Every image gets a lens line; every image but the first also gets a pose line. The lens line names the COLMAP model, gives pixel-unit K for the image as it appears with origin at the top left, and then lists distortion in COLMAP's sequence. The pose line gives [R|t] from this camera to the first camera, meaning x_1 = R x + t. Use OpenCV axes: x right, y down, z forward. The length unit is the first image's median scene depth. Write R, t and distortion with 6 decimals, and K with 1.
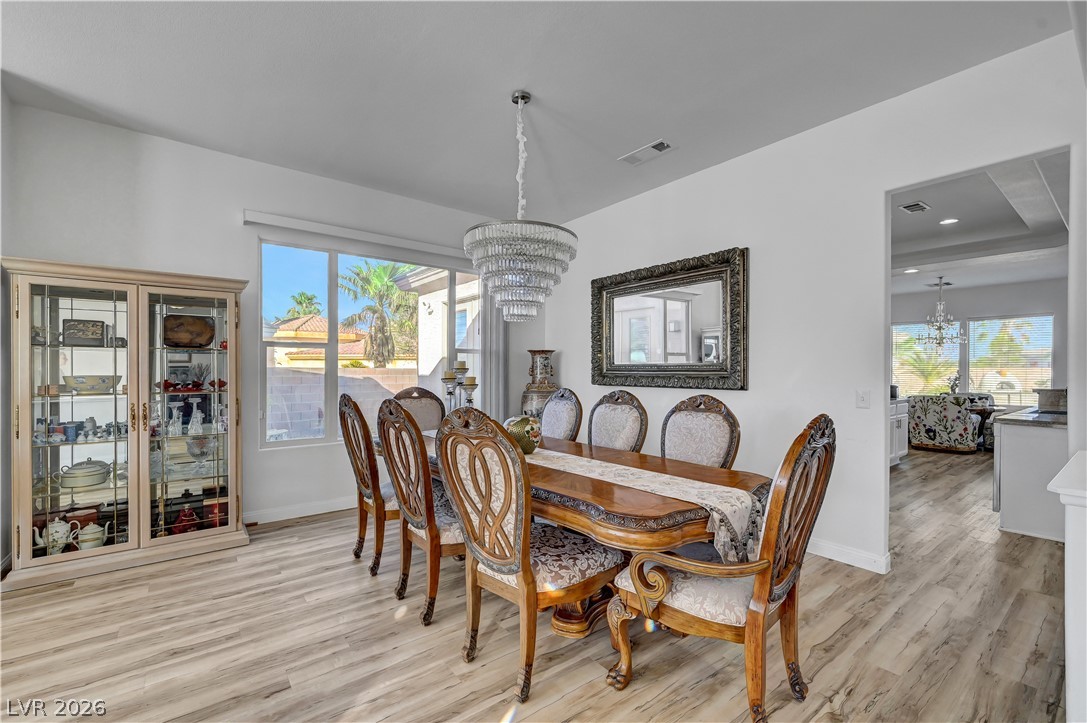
lens RADIAL K [[464.7, 0, 544.6], [0, 464.7, 372.1], [0, 0, 1]] dist [0.002603, -0.001207]
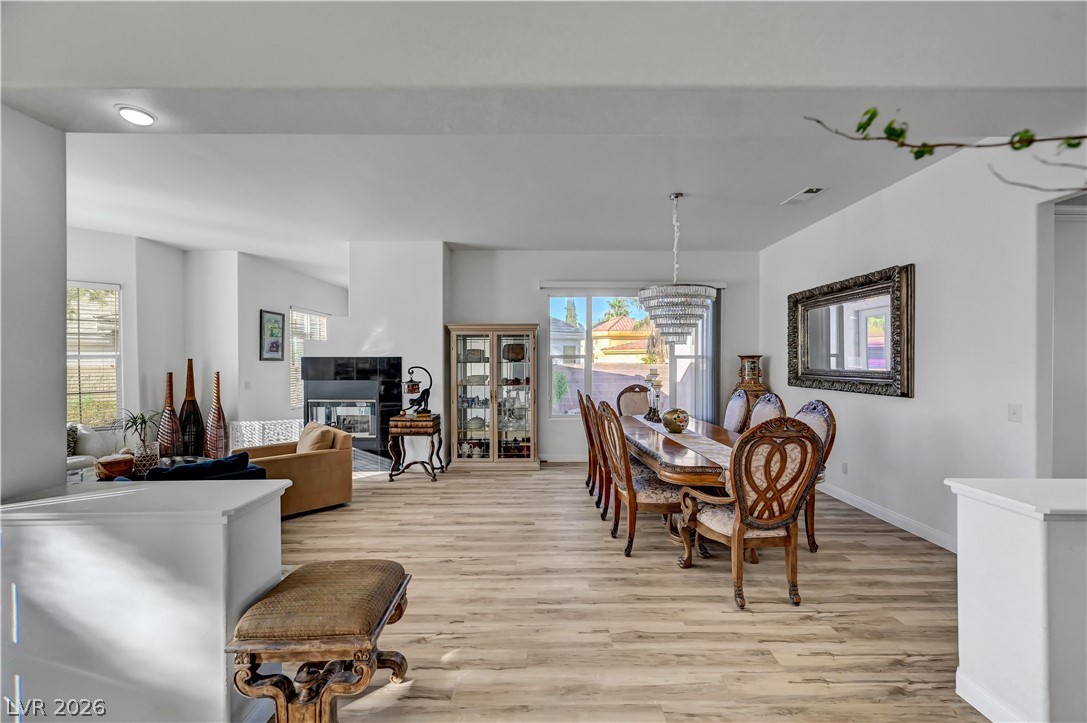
lens RADIAL K [[437.1, 0, 542.5], [0, 437.1, 364.7], [0, 0, 1]] dist [-0.000775, 0.000138]
pose [[0.791765, 0.001457, -0.610824, 0.436858], [0.001323, 0.999991, 0.004100, -0.048517], [0.610825, -0.004055, 0.791756, -0.355483]]
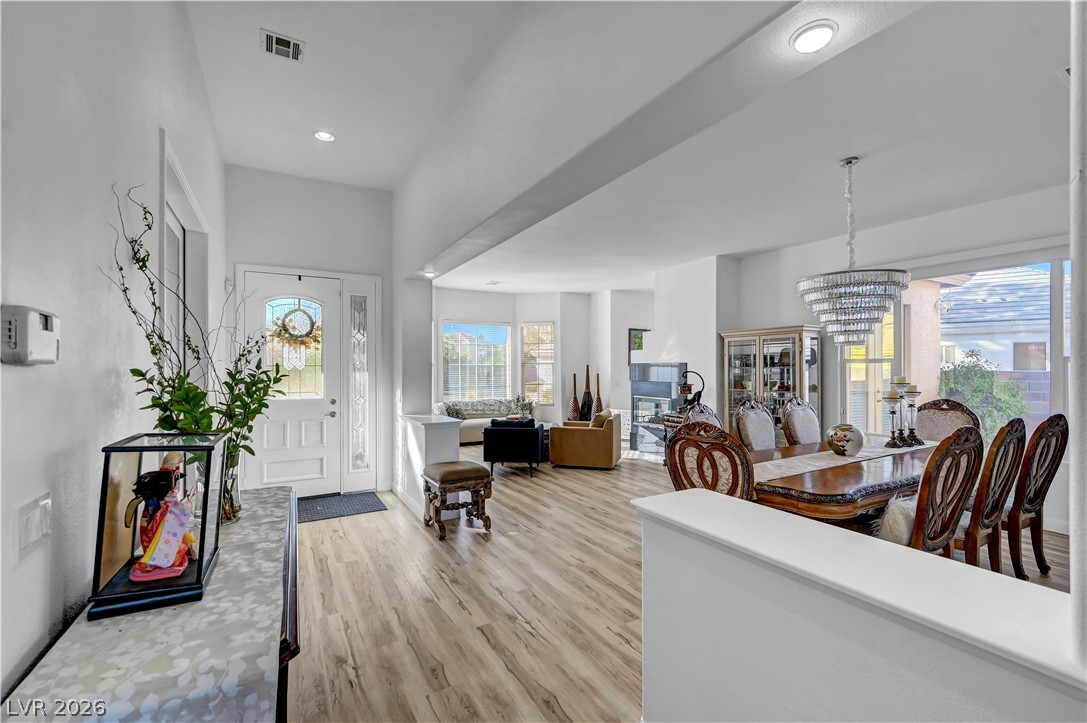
lens RADIAL K [[464.7, 0, 550.7], [0, 464.7, 368.0], [0, 0, 1]] dist [0.002603, -0.001207]
pose [[-0.125548, 0.000037, -0.992088, 1.160575], [-0.002840, 0.999996, 0.000397, -0.047915], [0.992084, 0.002867, -0.125547, 0.355137]]
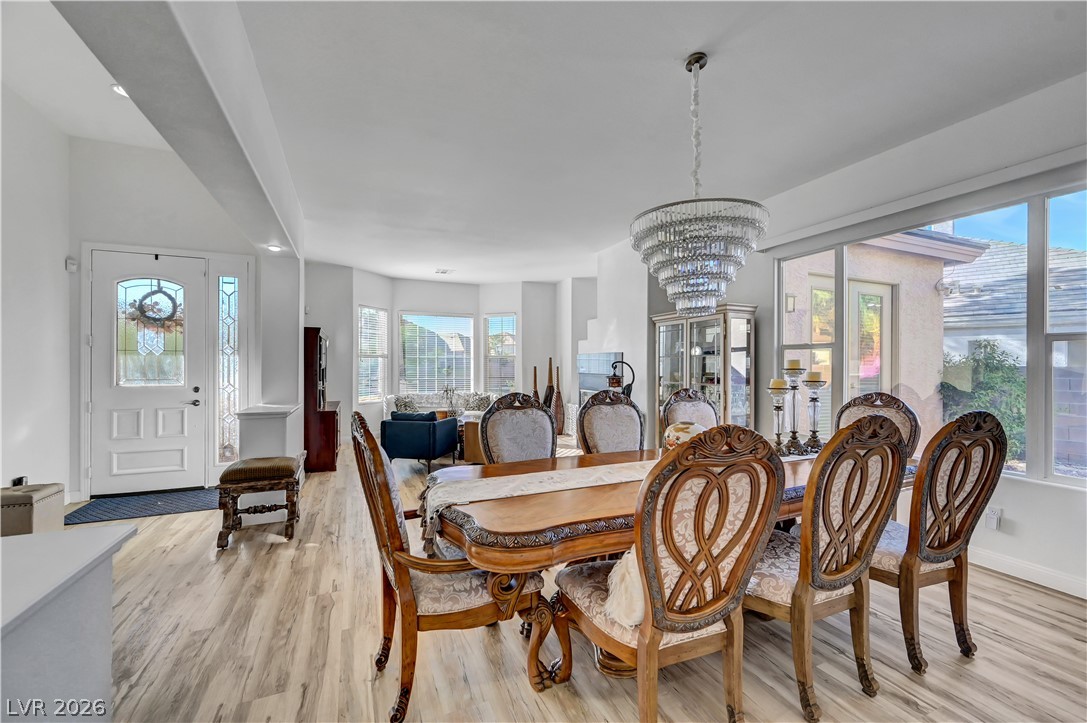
lens RADIAL K [[437.1, 0, 553.3], [0, 437.1, 369.1], [0, 0, 1]] dist [-0.000775, 0.000138]
pose [[-0.231589, 0.002705, -0.972810, 0.760605], [-0.007650, 0.999960, 0.004602, -0.008924], [0.972784, 0.008508, -0.231559, 0.867052]]
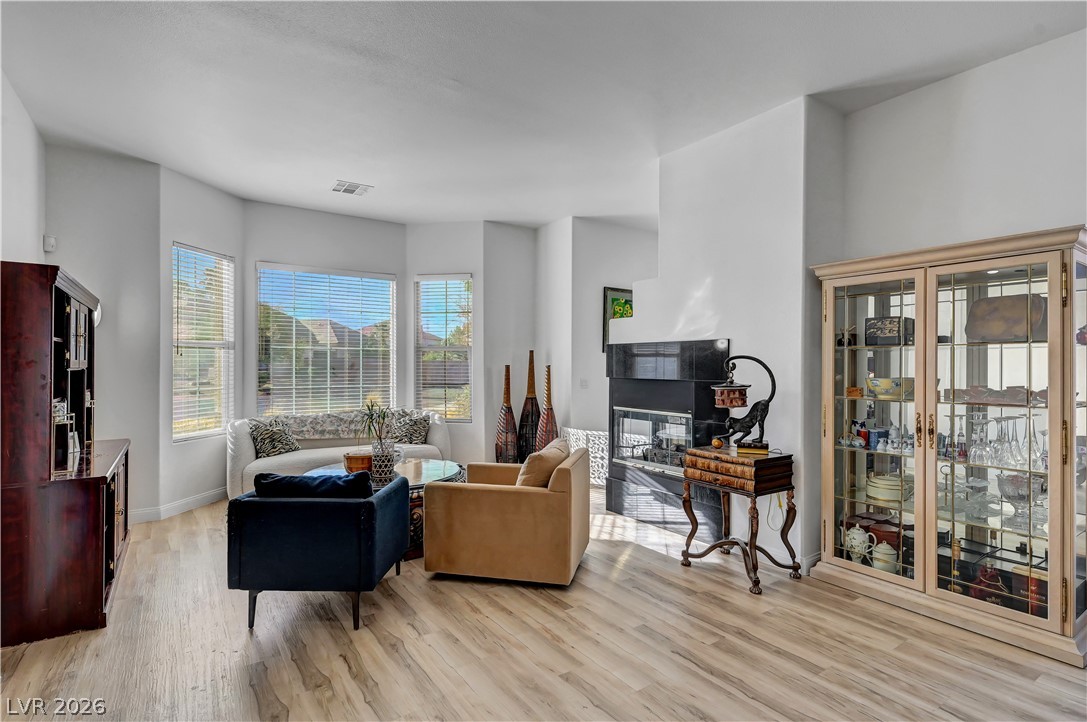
lens RADIAL K [[538.5, 0, 546.4], [0, 538.5, 362.8], [0, 0, 1]] dist [0.006737, -0.001104]
pose [[-0.055109, -0.004439, -0.998470, 0.101517], [-0.007624, 0.999963, -0.004025, -0.012568], [0.998451, 0.007390, -0.055141, 0.378896]]
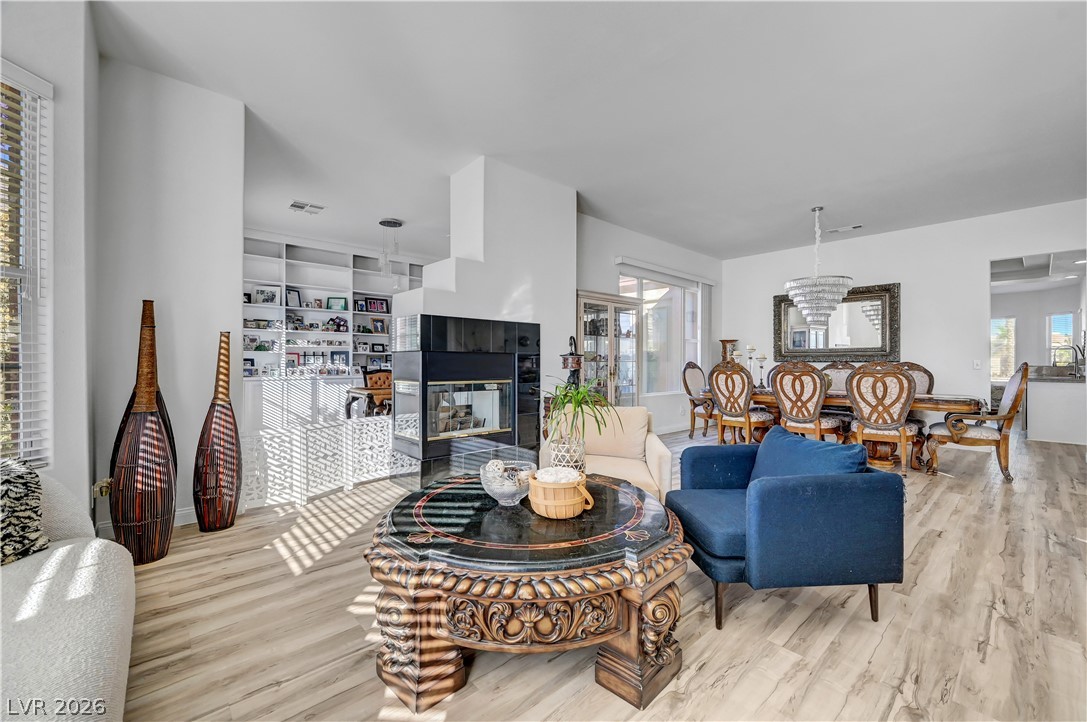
lens RADIAL K [[437.1, 0, 546.4], [0, 437.1, 357.8], [0, 0, 1]] dist [-0.000775, 0.000138]
pose [[0.997992, 0.002298, 0.063301, -1.199339], [-0.001431, 0.999905, -0.013738, 0.055584], [-0.063327, 0.013620, 0.997900, -0.691771]]
